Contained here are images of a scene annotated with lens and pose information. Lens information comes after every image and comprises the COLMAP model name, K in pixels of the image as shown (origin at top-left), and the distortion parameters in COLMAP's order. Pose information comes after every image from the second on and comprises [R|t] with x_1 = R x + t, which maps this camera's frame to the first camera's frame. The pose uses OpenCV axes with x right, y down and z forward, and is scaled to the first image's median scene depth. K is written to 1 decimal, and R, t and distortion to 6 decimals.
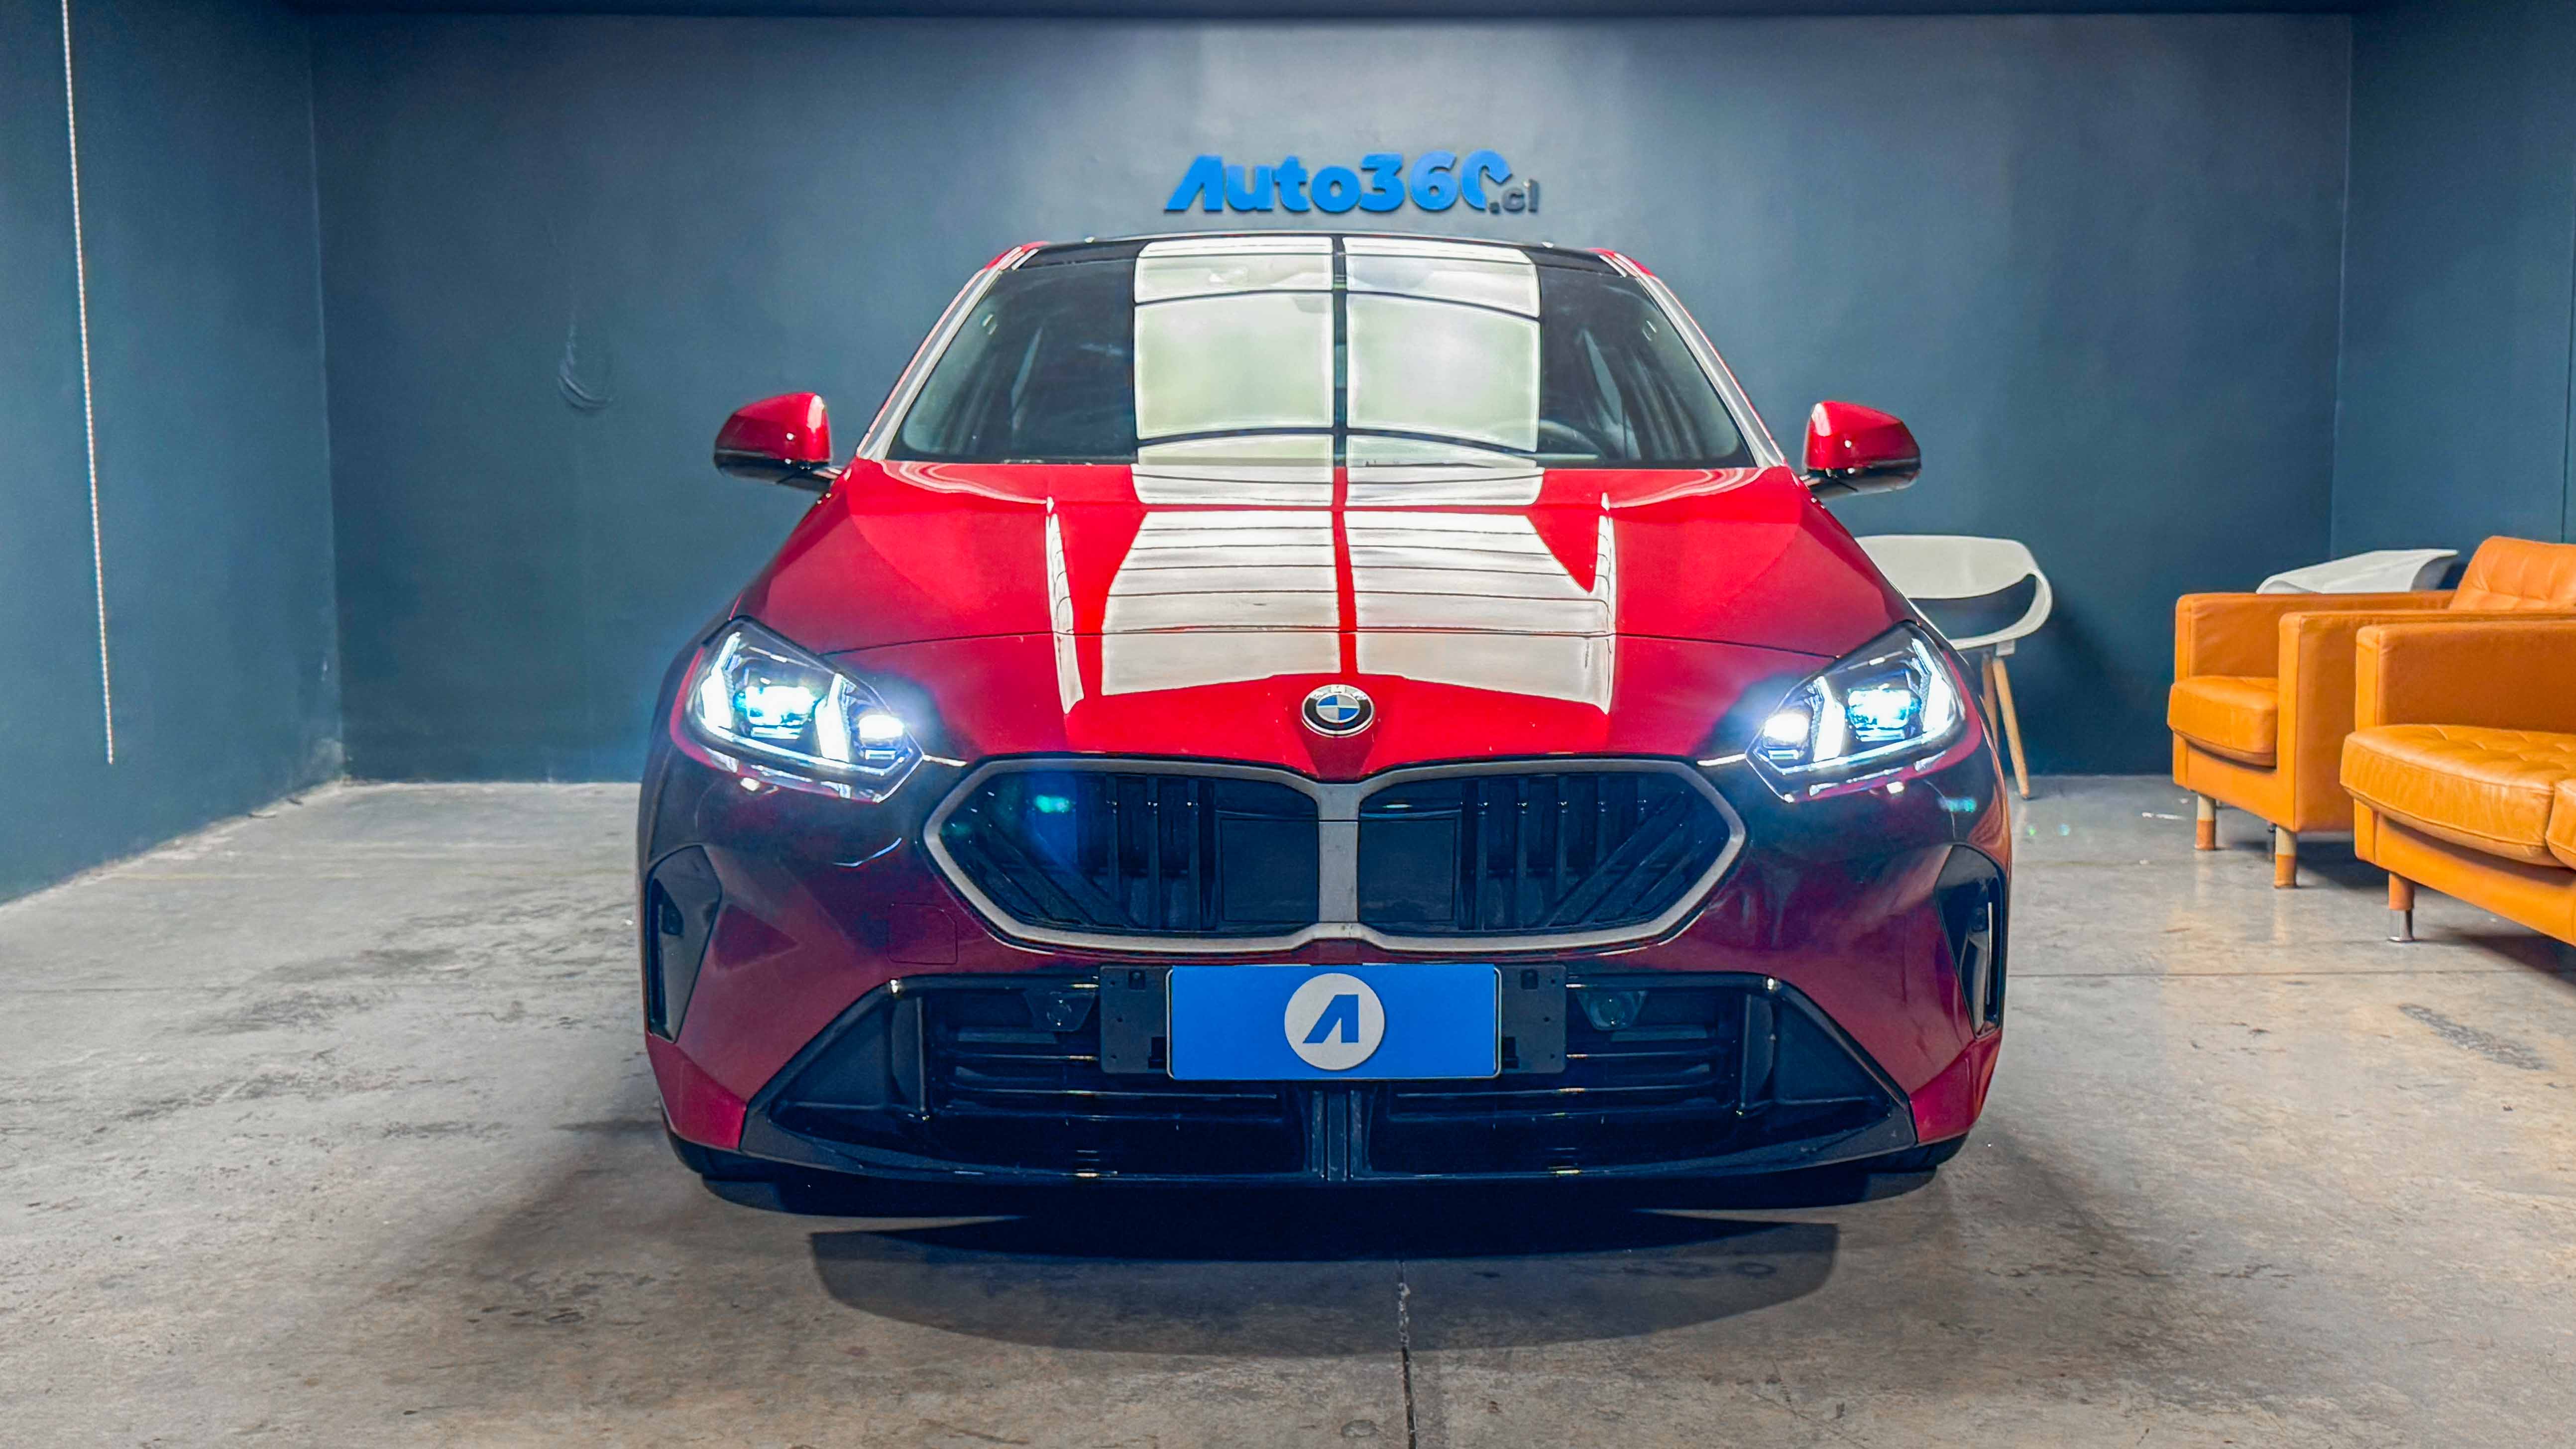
lens RADIAL K [[2849.4, 0, 1294.5], [0, 2849.4, 706.9], [0, 0, 1]] dist [0.092777, 0.000000]
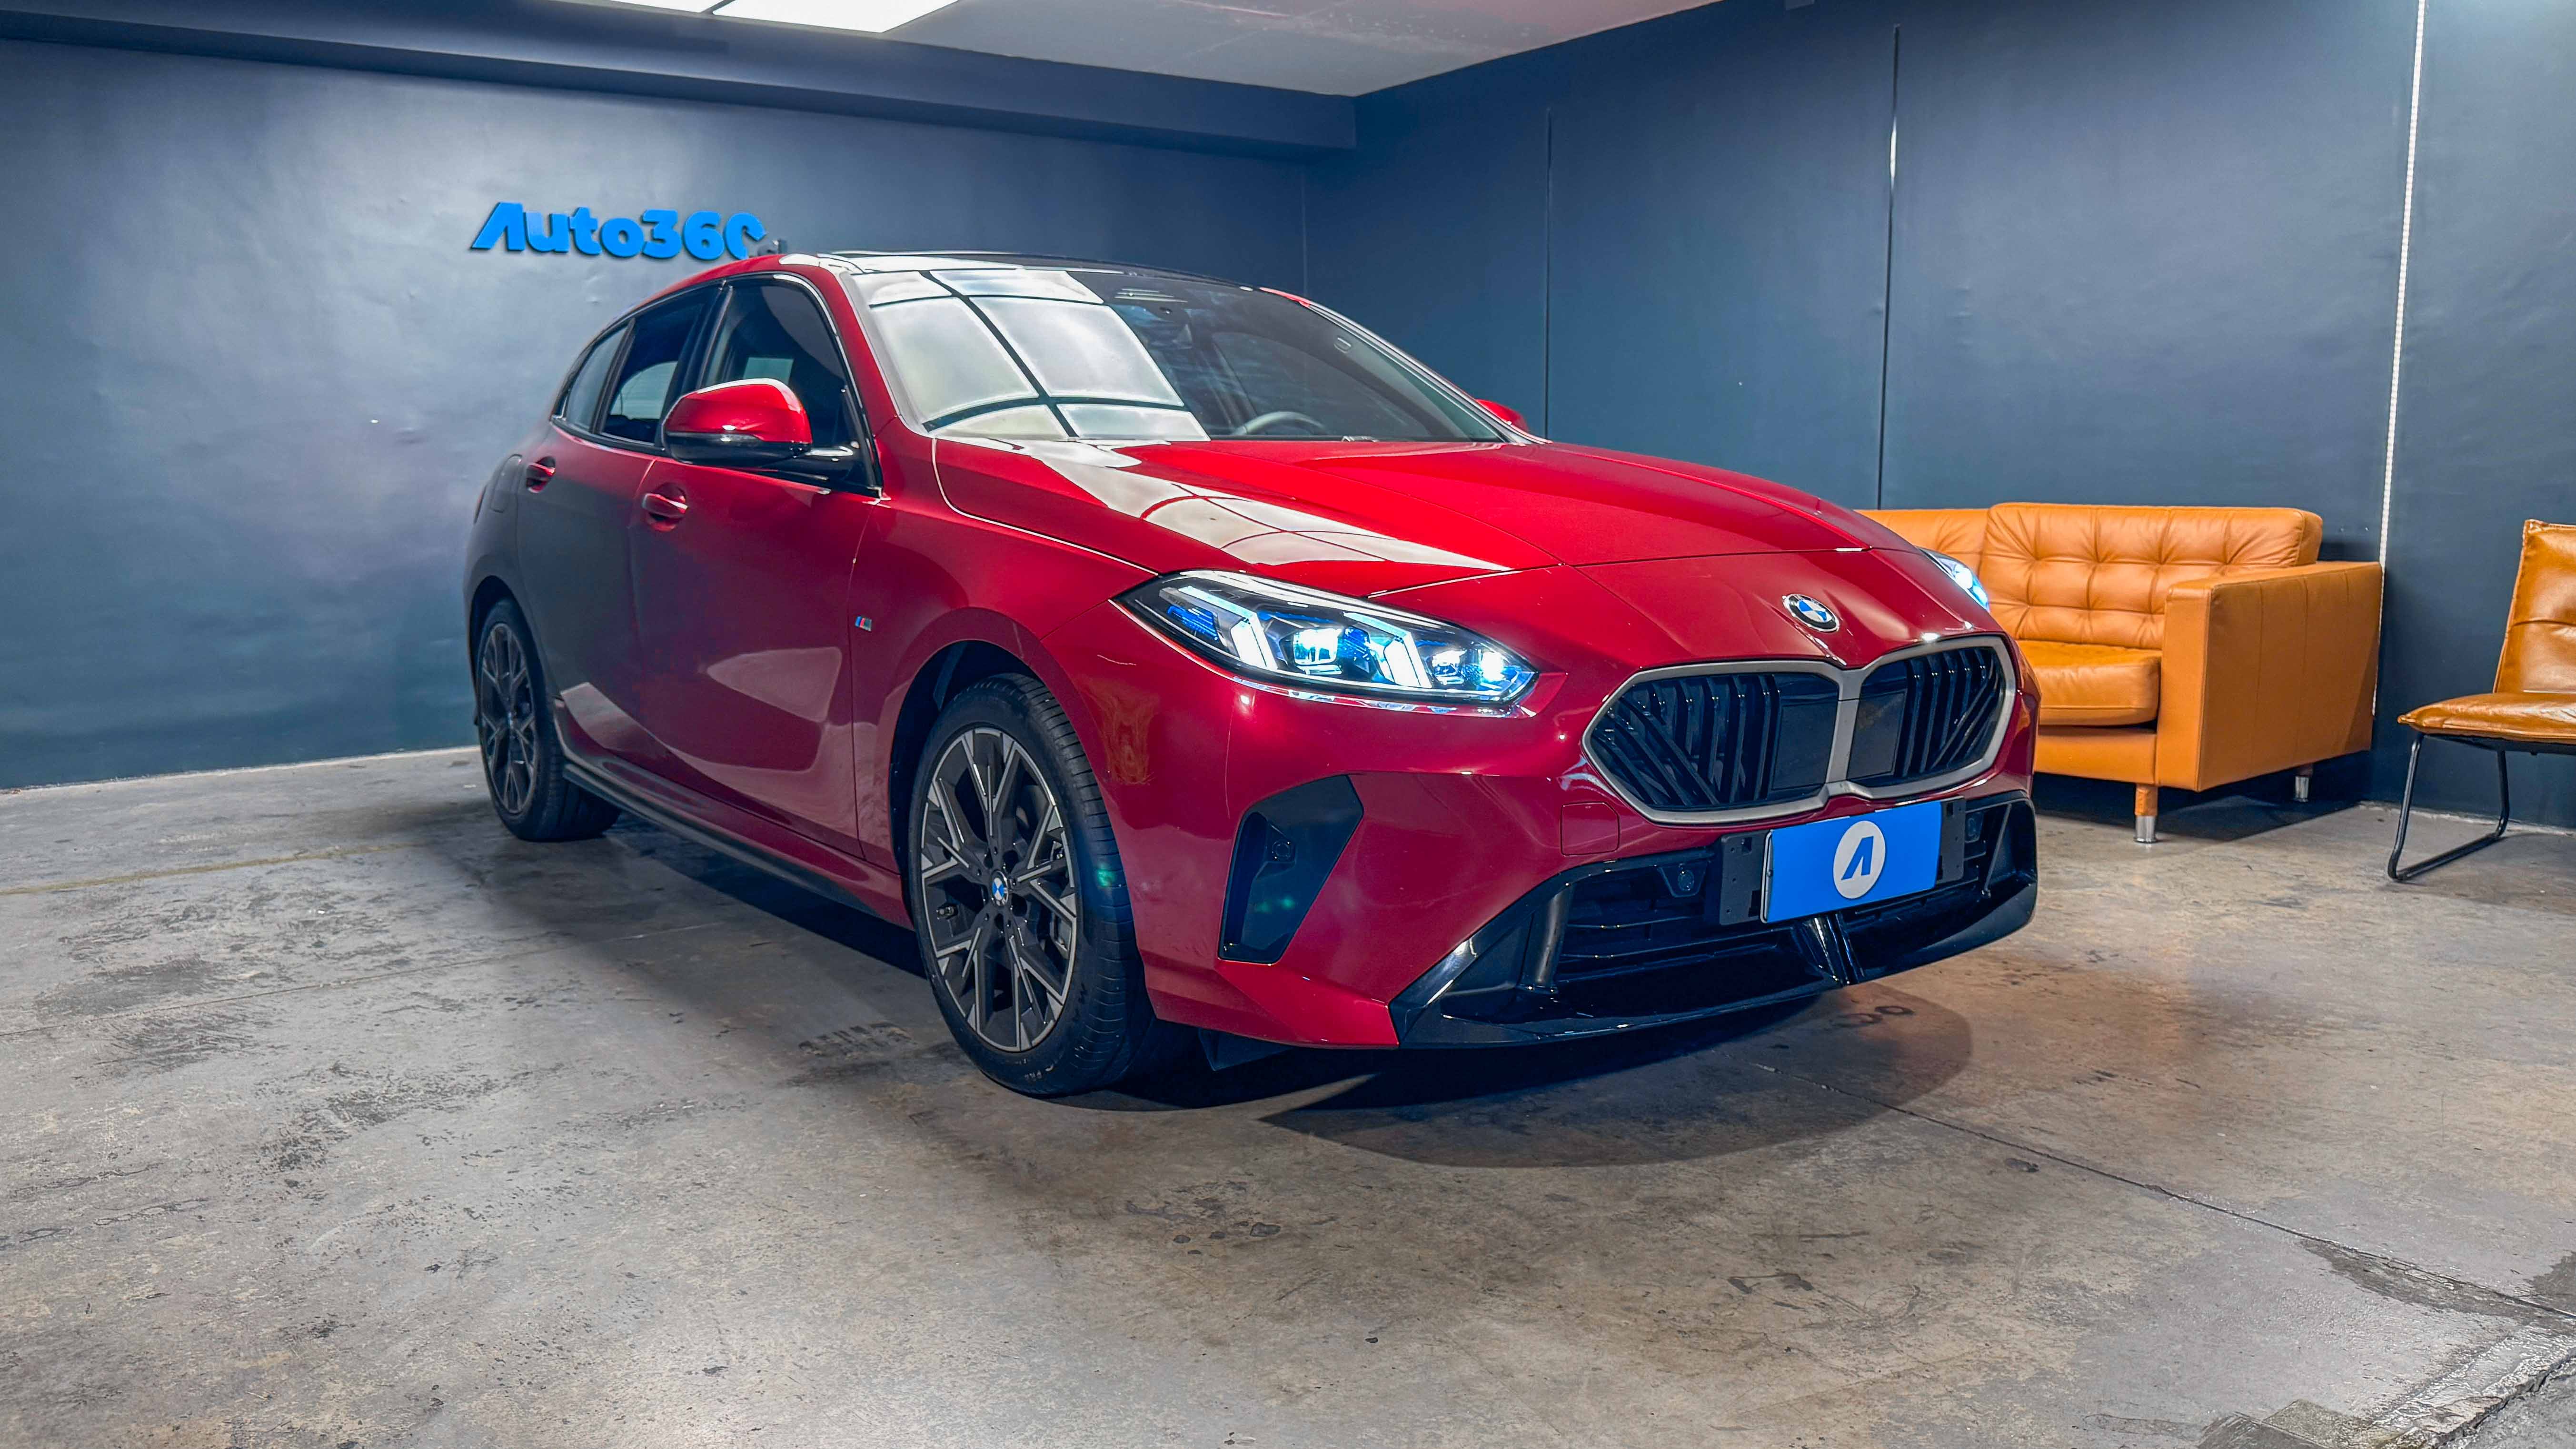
lens RADIAL K [[1971.2, 0, 1276.1], [0, 1971.2, 734.7], [0, 0, 1]] dist [0.077092, -0.154951]
pose [[0.818923, -0.084144, 0.567701, -0.662721], [0.062963, 0.996395, 0.056859, -0.009929], [-0.570438, -0.010819, 0.821269, 0.415090]]
